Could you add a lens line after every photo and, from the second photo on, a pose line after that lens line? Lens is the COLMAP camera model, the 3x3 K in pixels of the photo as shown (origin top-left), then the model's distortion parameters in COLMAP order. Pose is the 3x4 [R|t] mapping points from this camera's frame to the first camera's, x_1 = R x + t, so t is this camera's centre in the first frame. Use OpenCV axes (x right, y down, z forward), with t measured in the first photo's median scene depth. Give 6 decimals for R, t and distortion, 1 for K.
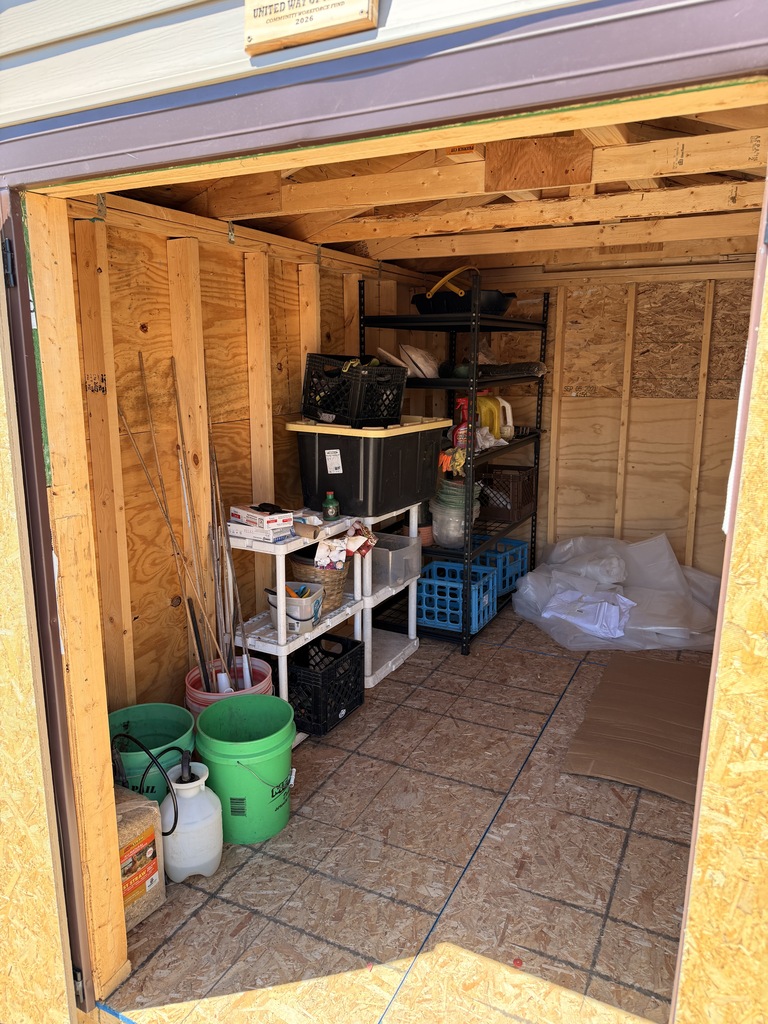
lens RADIAL K [[725.1, 0, 384.0], [0, 725.1, 512.0], [0, 0, 1]] dist [0.103730, -0.001679]
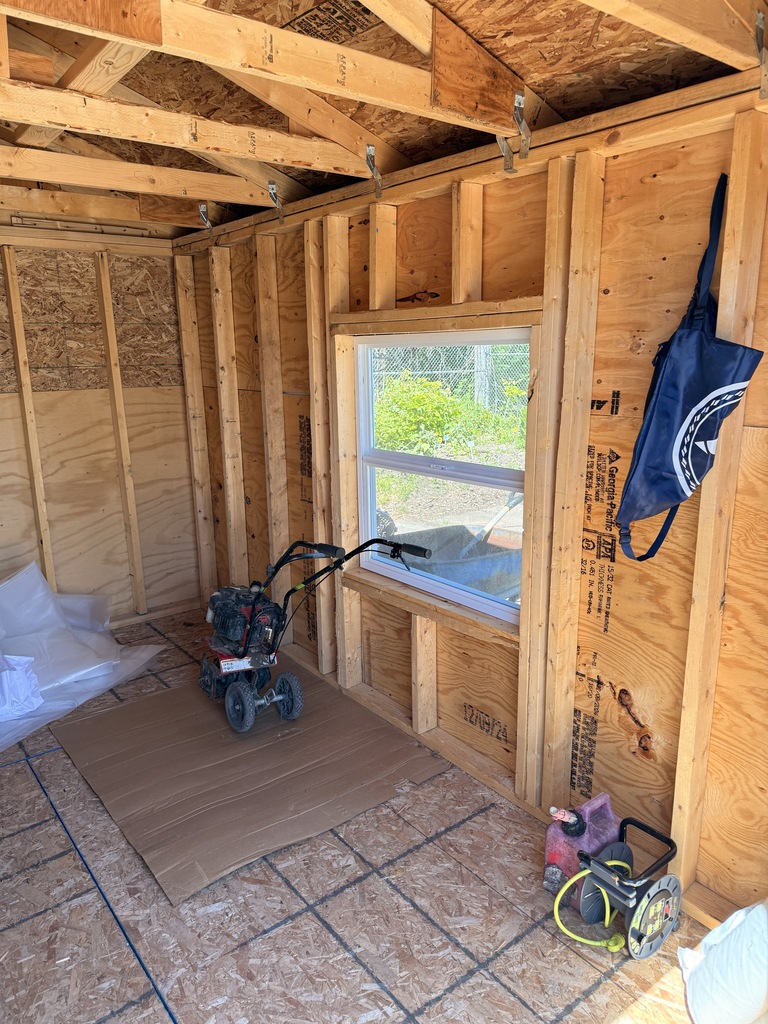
lens RADIAL K [[741.3, 0, 381.2], [0, 741.3, 523.7], [0, 0, 1]] dist [0.030168, -0.002213]
pose [[0.445707, -0.220842, 0.867510, -0.172080], [0.208592, 0.968037, 0.139263, -0.053526], [-0.870537, 0.118885, 0.477527, 0.332543]]
